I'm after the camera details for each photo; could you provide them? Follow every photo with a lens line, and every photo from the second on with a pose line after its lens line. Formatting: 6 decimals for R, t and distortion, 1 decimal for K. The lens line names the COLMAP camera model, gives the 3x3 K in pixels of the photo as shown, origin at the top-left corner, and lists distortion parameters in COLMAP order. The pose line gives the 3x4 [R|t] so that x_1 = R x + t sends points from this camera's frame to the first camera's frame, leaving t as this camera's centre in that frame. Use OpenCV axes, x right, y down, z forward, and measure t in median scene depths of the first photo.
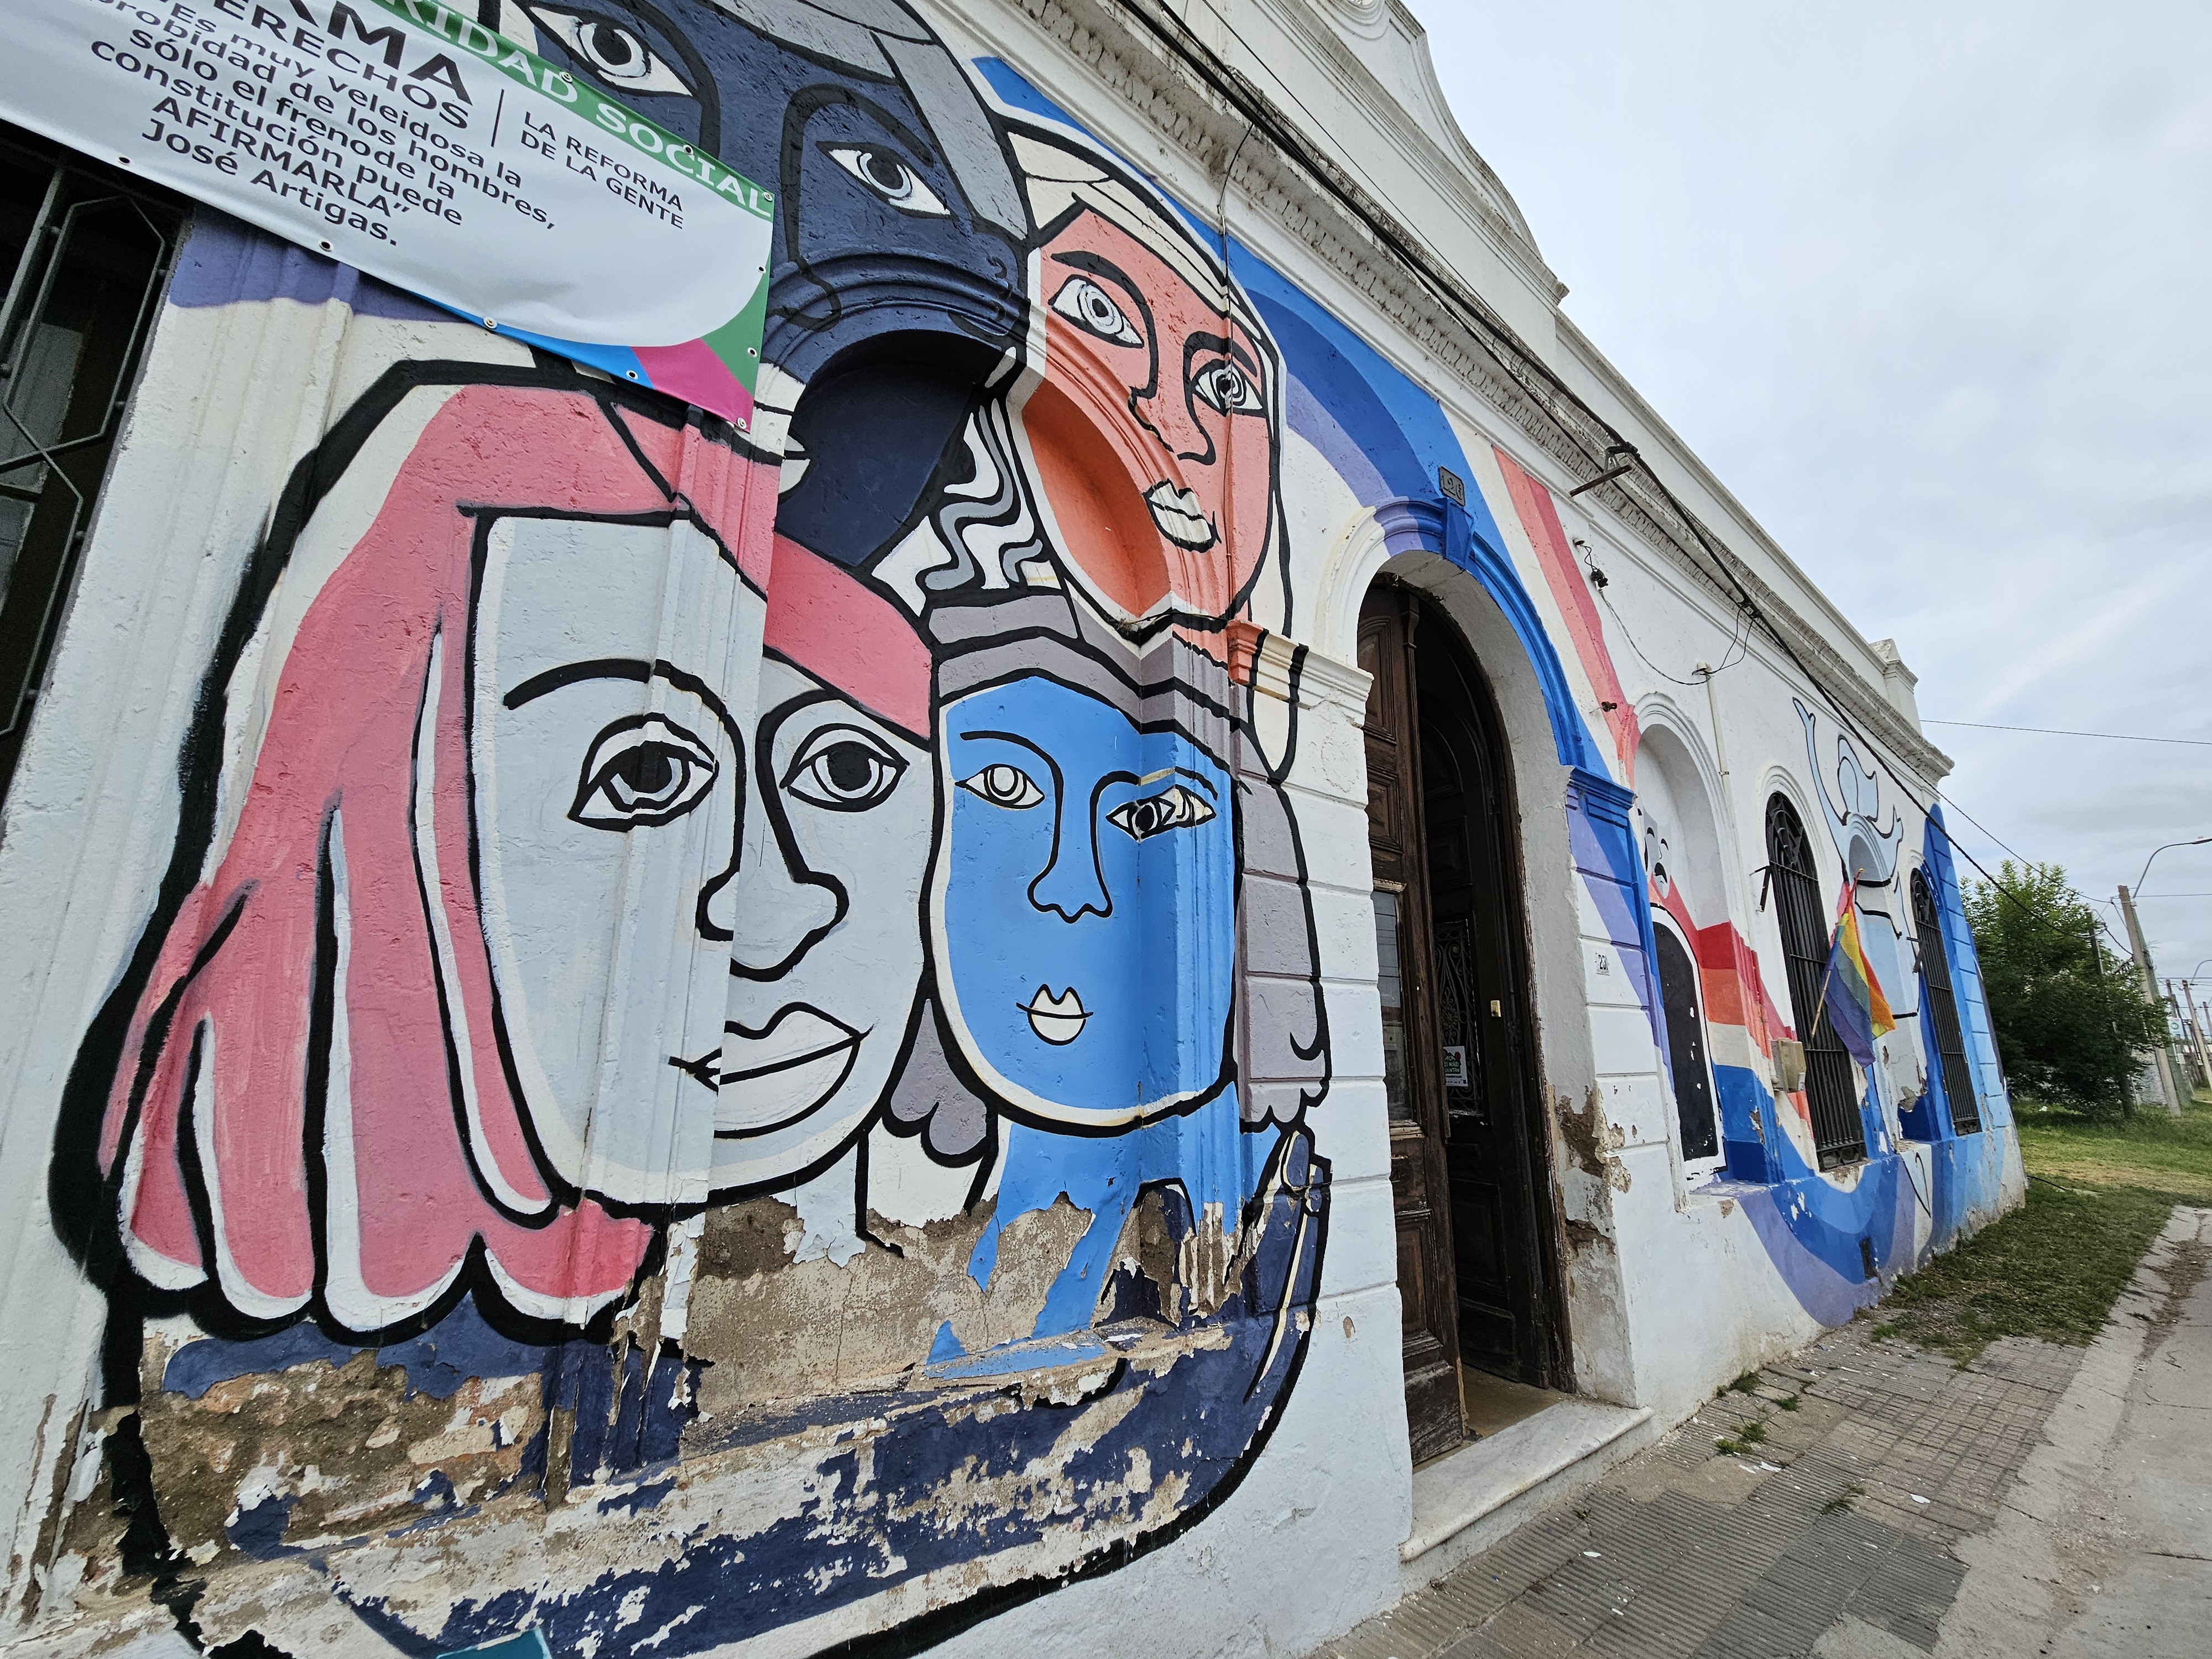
lens RADIAL K [[909.8, 0, 1102.9], [0, 909.8, 830.1], [0, 0, 1]] dist [0.002634, -0.002061]
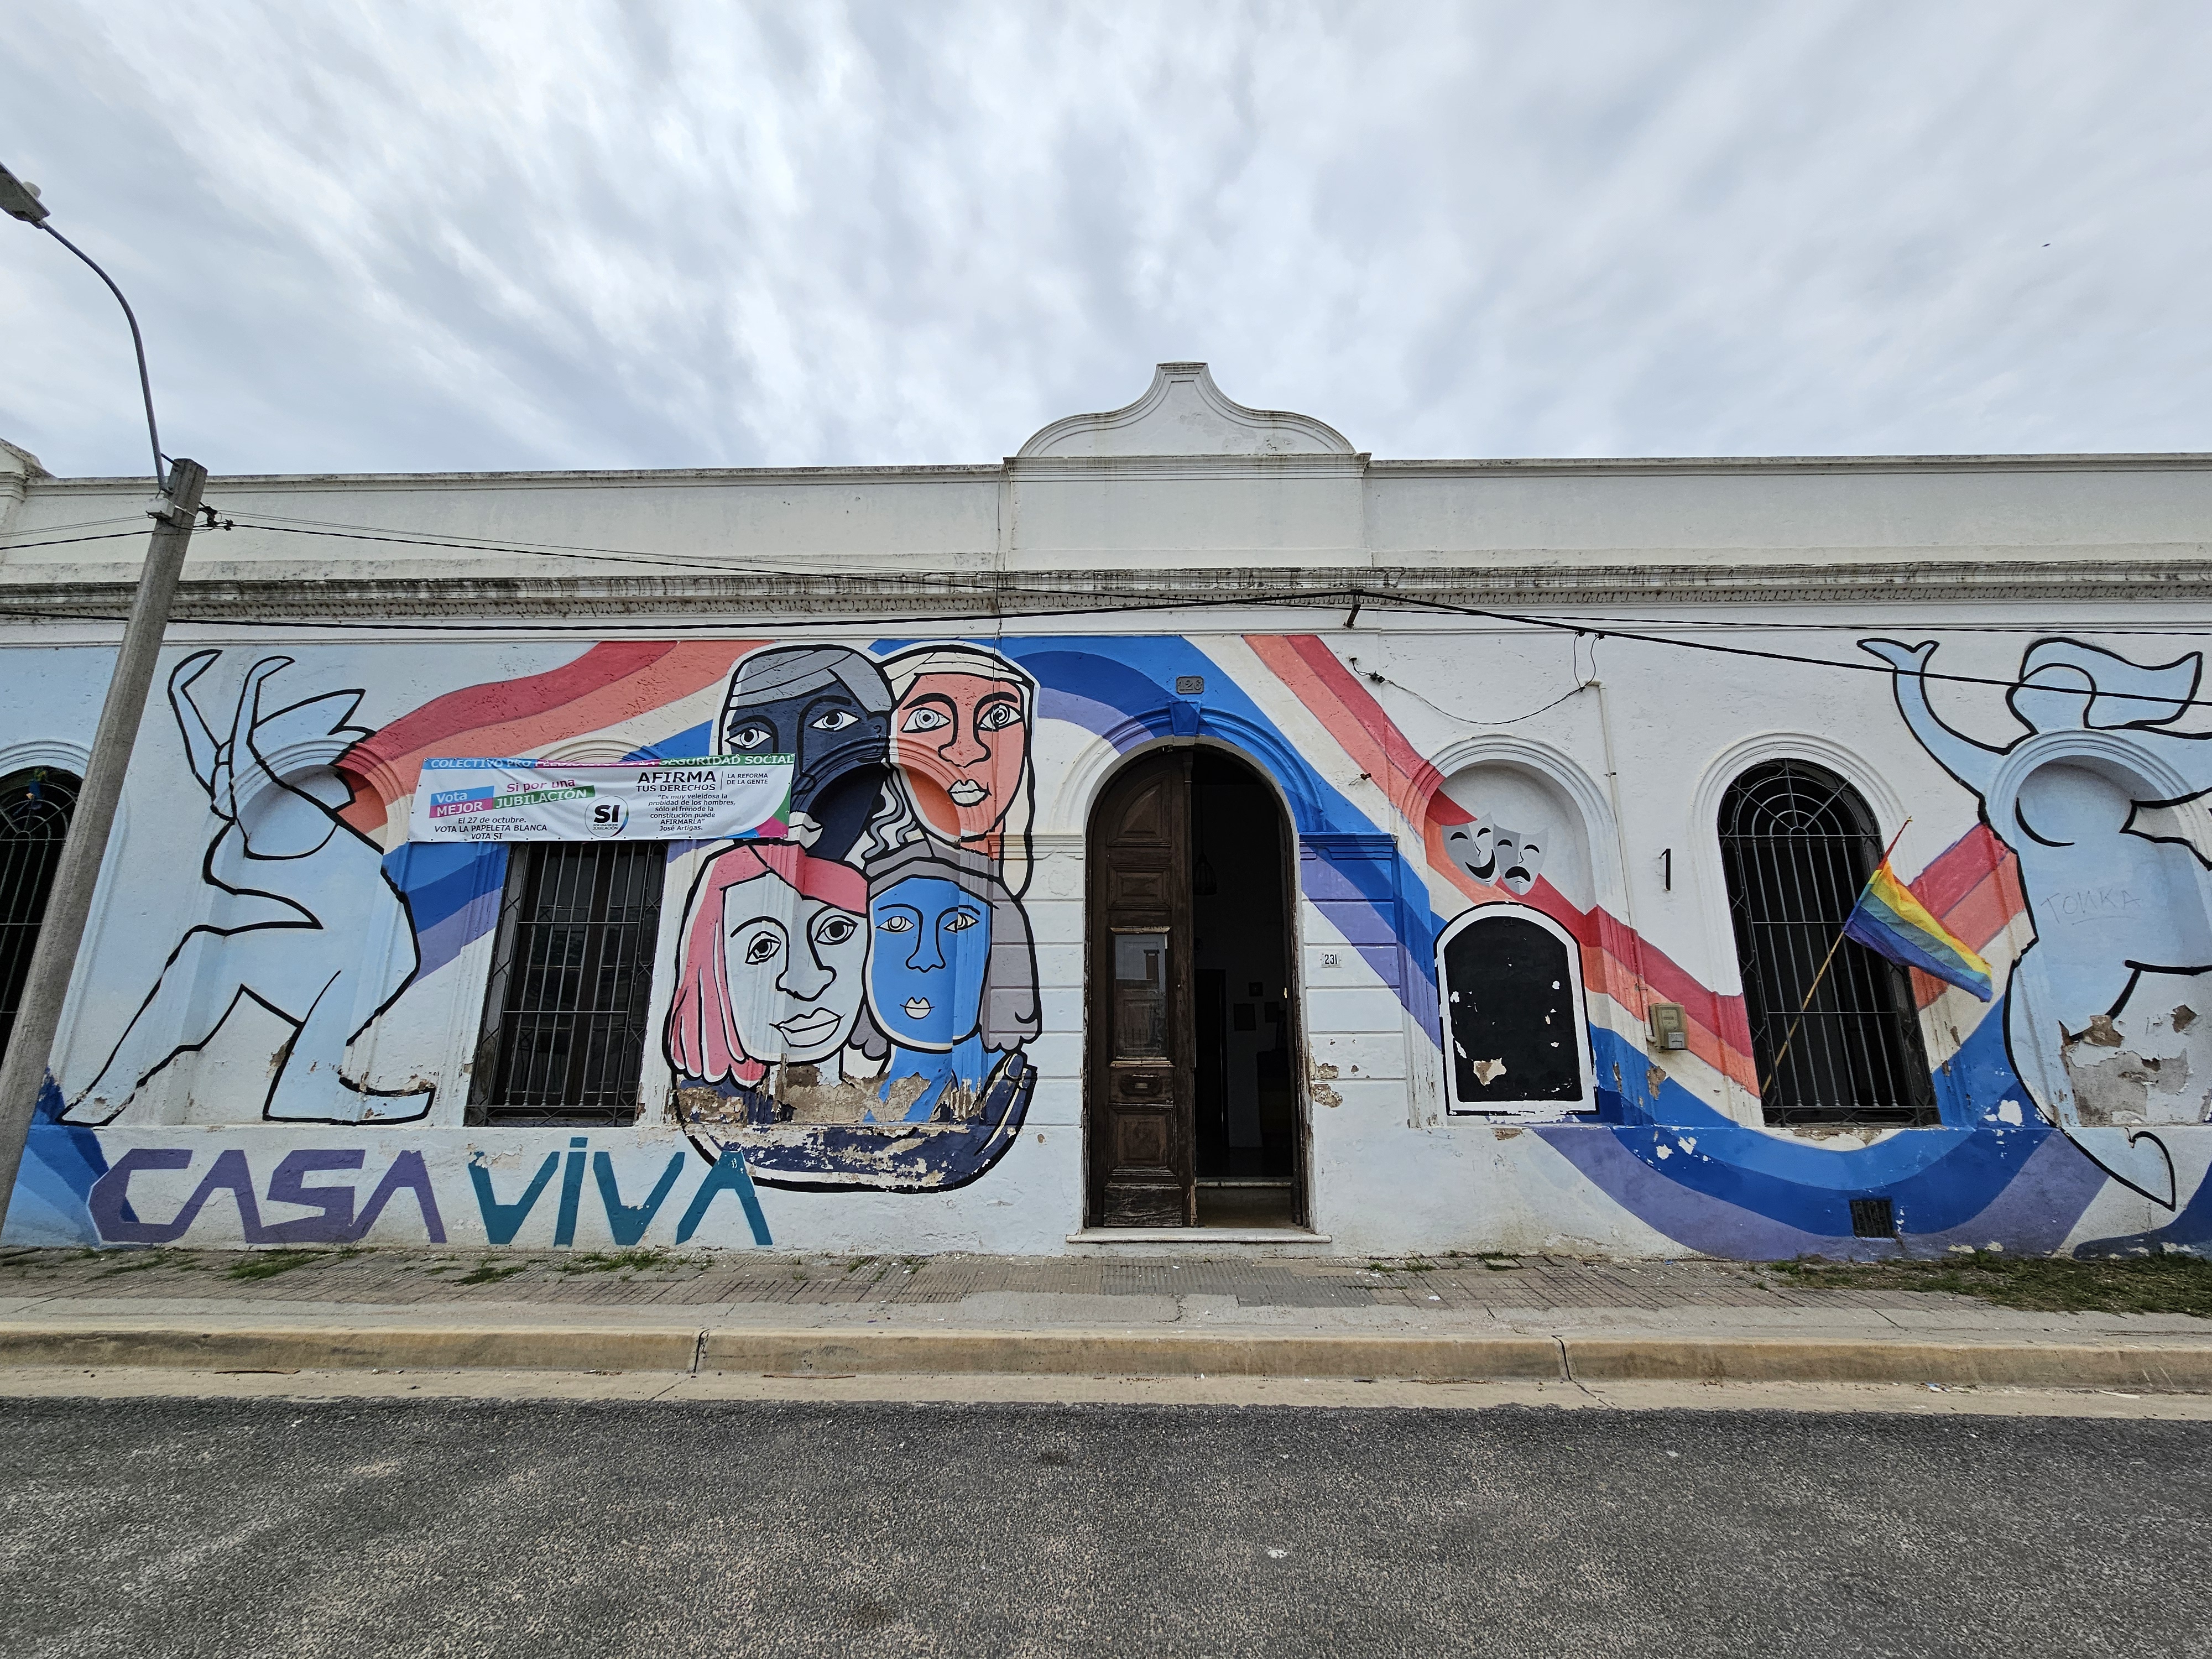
lens RADIAL K [[909.8, 0, 1116.3], [0, 909.8, 828.1], [0, 0, 1]] dist [0.002634, -0.002061]
pose [[0.754398, -0.162264, -0.636045, 2.330935], [0.160735, 0.985131, -0.060677, -0.066299], [0.636433, -0.056460, 0.769263, -0.702506]]
